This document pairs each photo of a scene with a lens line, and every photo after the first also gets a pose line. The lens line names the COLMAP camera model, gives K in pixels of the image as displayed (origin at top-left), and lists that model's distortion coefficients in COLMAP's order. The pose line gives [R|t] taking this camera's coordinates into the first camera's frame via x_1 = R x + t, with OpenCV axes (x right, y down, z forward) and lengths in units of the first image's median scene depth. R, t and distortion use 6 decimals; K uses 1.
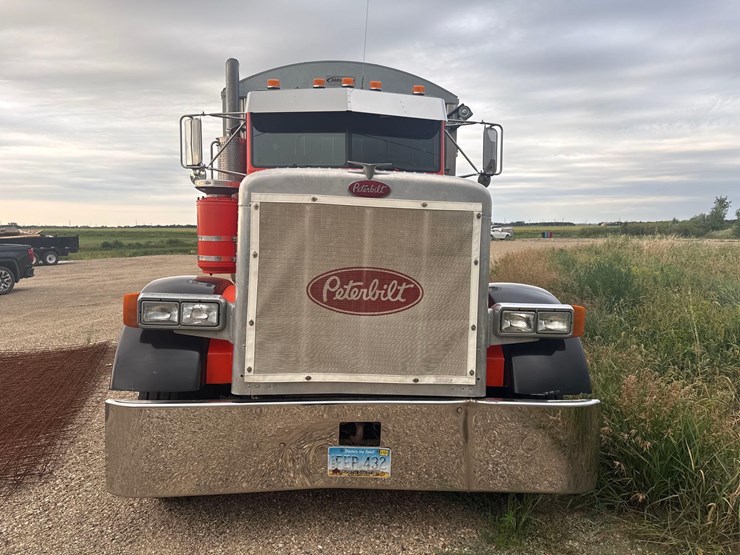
lens RADIAL K [[520.3, 0, 351.6], [0, 520.3, 262.7], [0, 0, 1]] dist [0.043623, -0.053357]
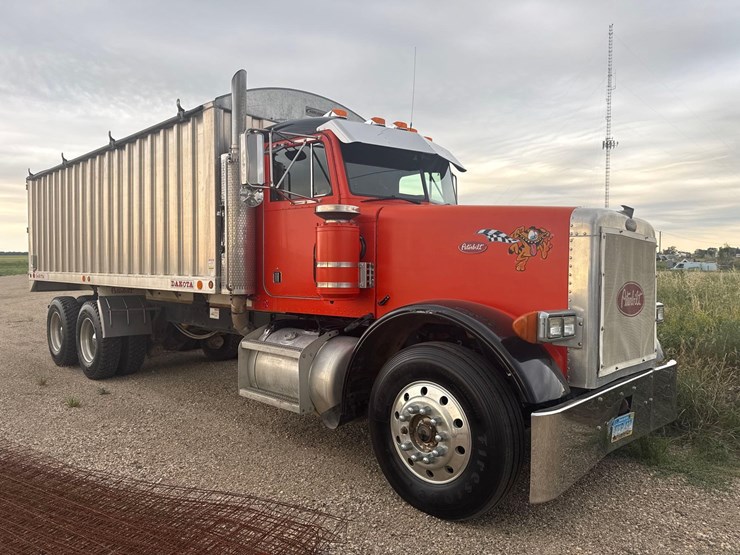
lens RADIAL K [[520.3, 0, 365.6], [0, 520.3, 278.6], [0, 0, 1]] dist [0.043623, -0.053357]
pose [[0.747676, -0.023016, 0.663665, -1.412932], [0.042116, 0.999031, -0.012801, -0.012164], [-0.662727, 0.037521, 0.747921, 0.424441]]
